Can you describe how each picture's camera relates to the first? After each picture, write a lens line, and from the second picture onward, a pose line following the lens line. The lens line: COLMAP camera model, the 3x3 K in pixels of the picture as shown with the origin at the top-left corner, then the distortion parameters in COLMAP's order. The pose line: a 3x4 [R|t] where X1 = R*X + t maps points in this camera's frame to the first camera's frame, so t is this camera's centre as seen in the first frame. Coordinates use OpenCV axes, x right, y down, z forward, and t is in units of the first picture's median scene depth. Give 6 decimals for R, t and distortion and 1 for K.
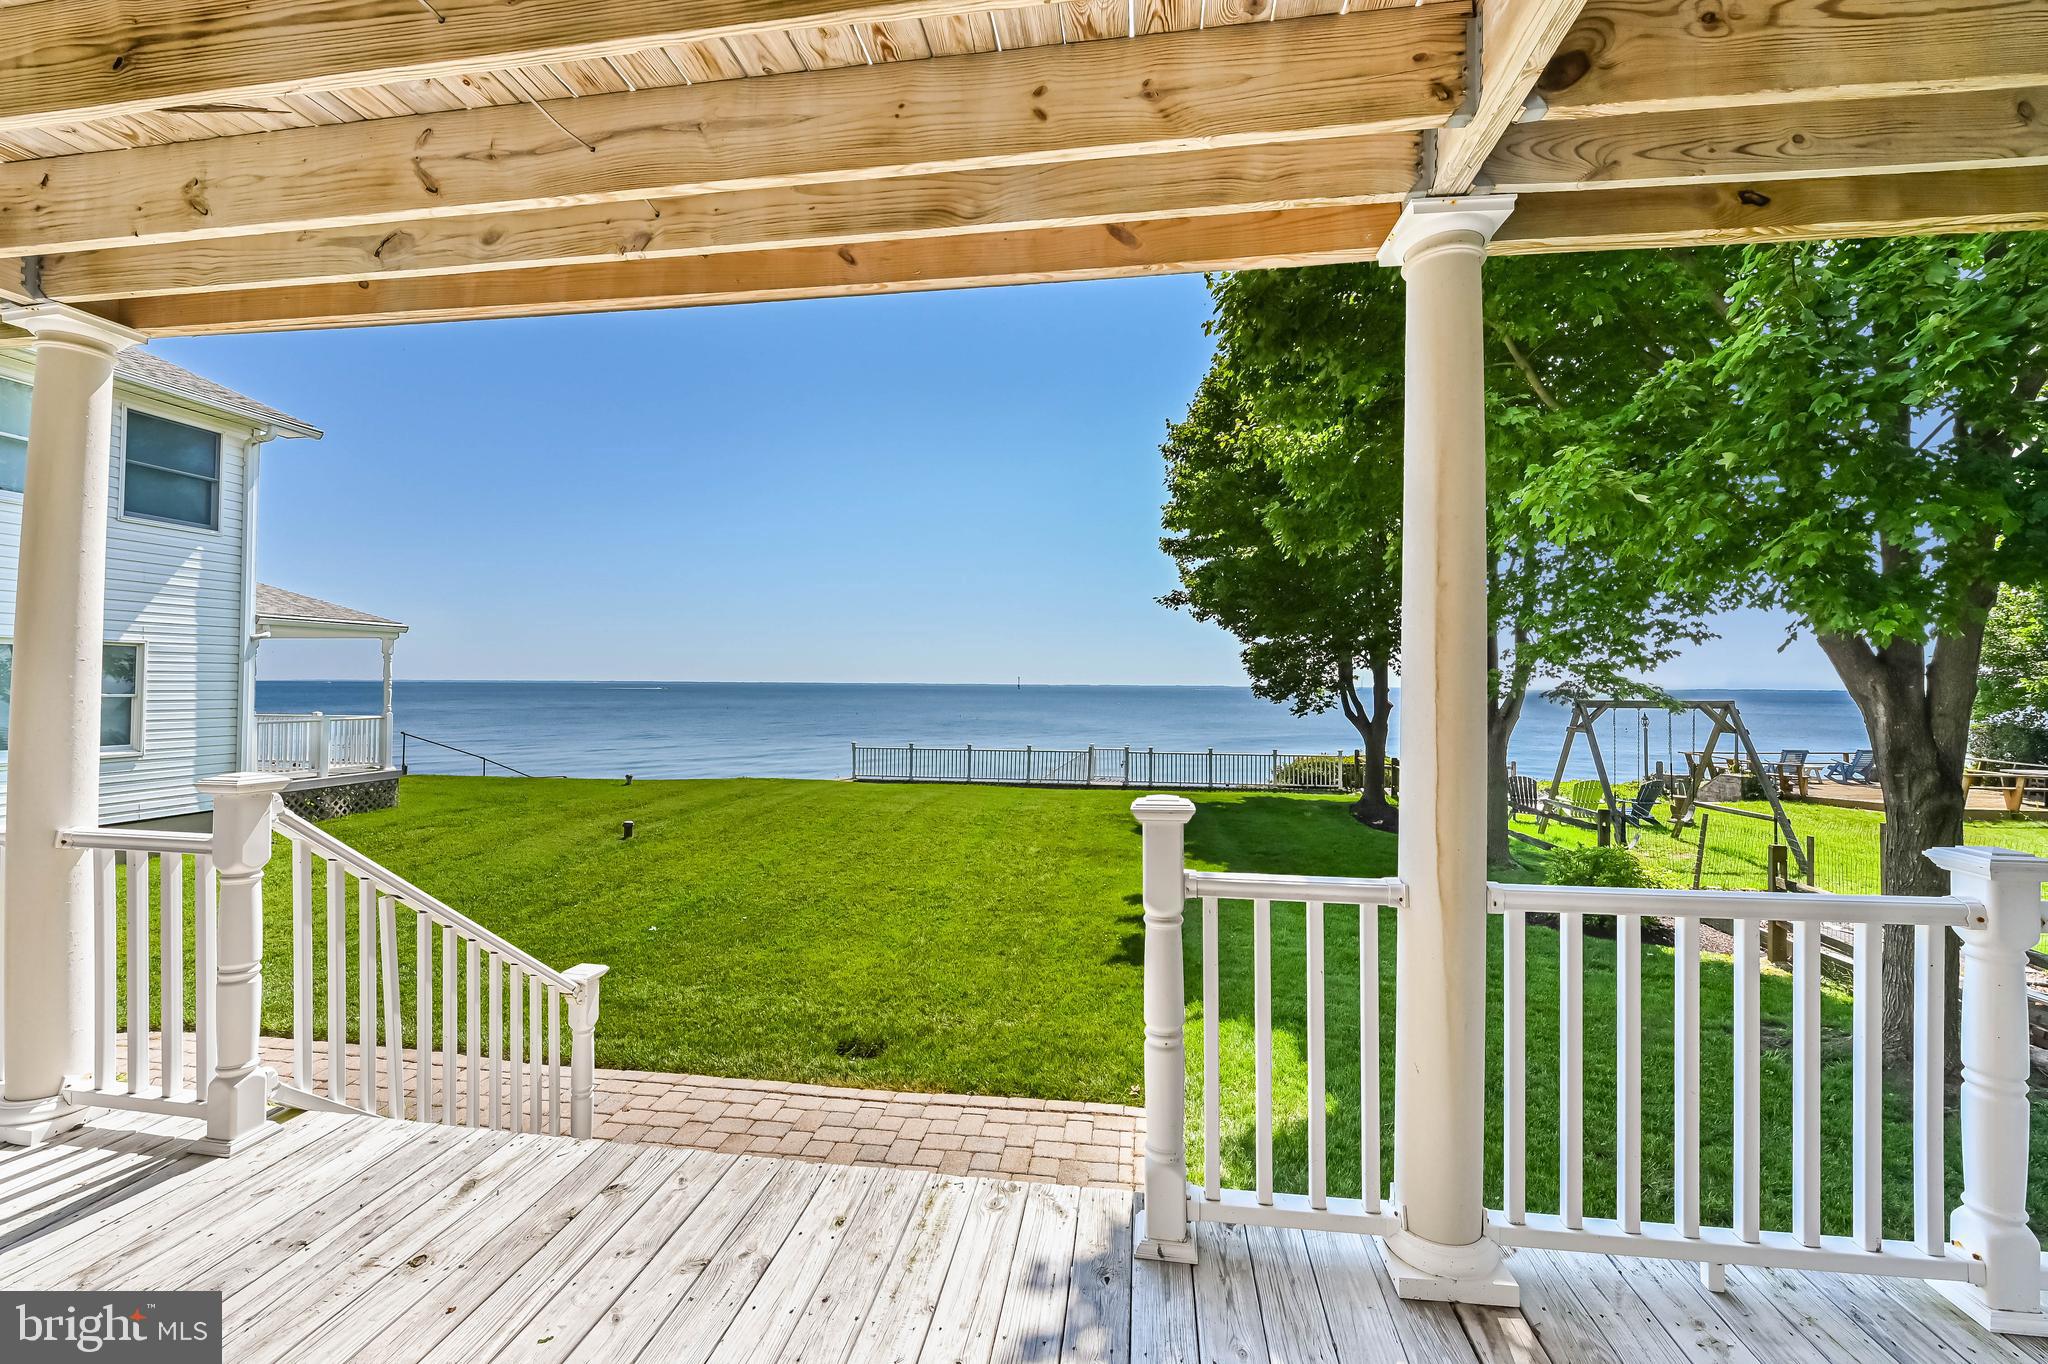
lens RADIAL K [[822.1, 0, 1041.1], [0, 822.1, 685.9], [0, 0, 1]] dist [0.033230, -0.012425]
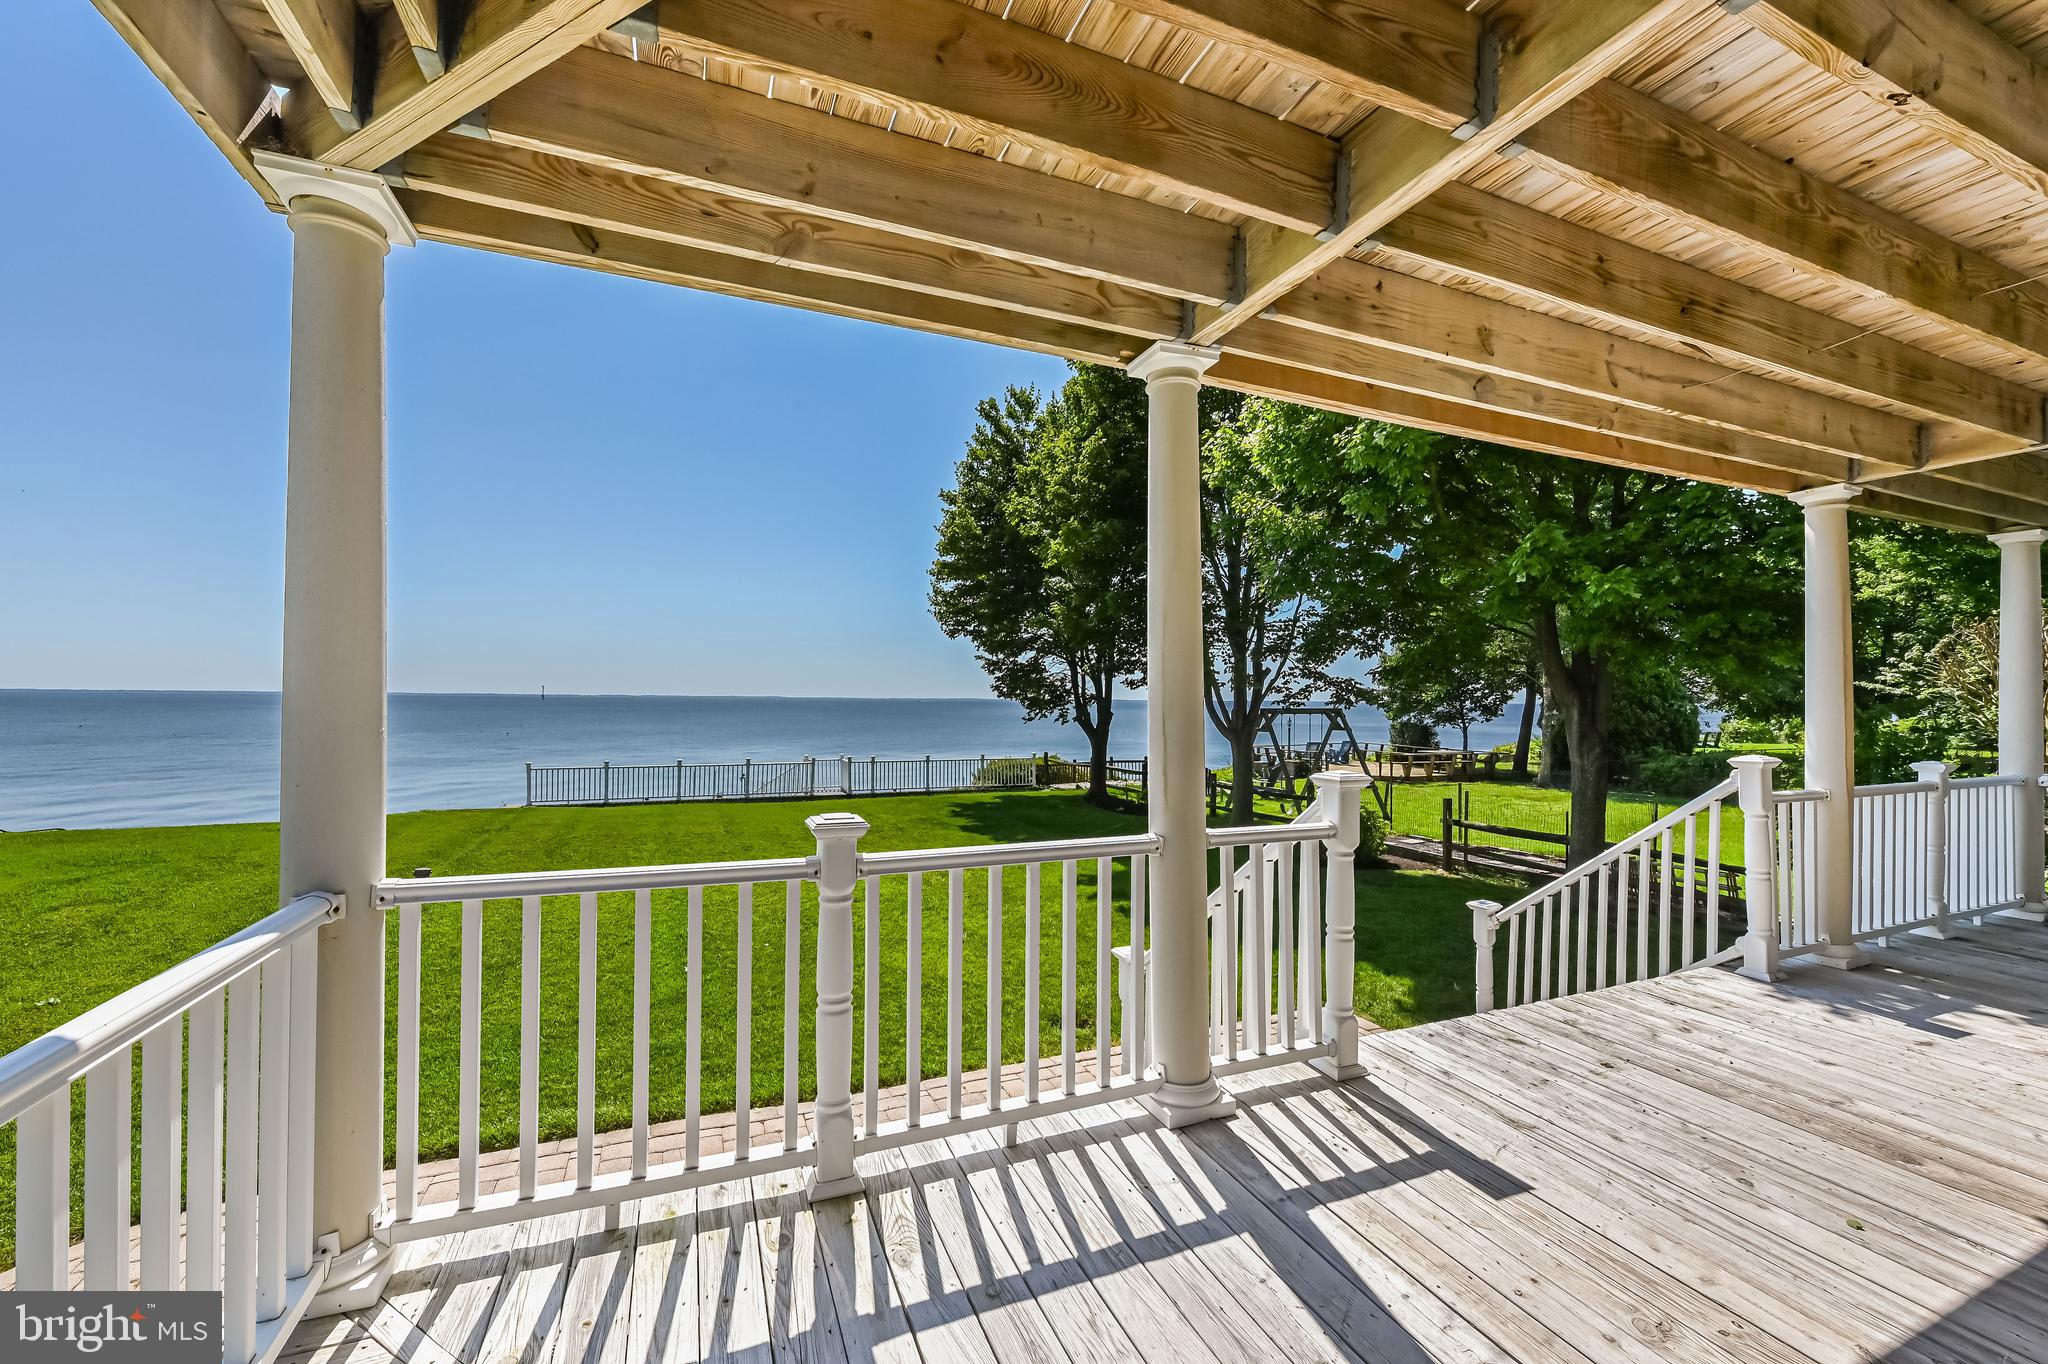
lens RADIAL K [[799.7, 0, 1022.8], [0, 799.7, 693.3], [0, 0, 1]] dist [-0.004173, 0.000083]
pose [[0.855034, 0.009180, 0.518491, -0.414687], [-0.006442, 0.999954, -0.007080, 0.001078], [-0.518532, 0.002714, 0.855054, 0.050493]]
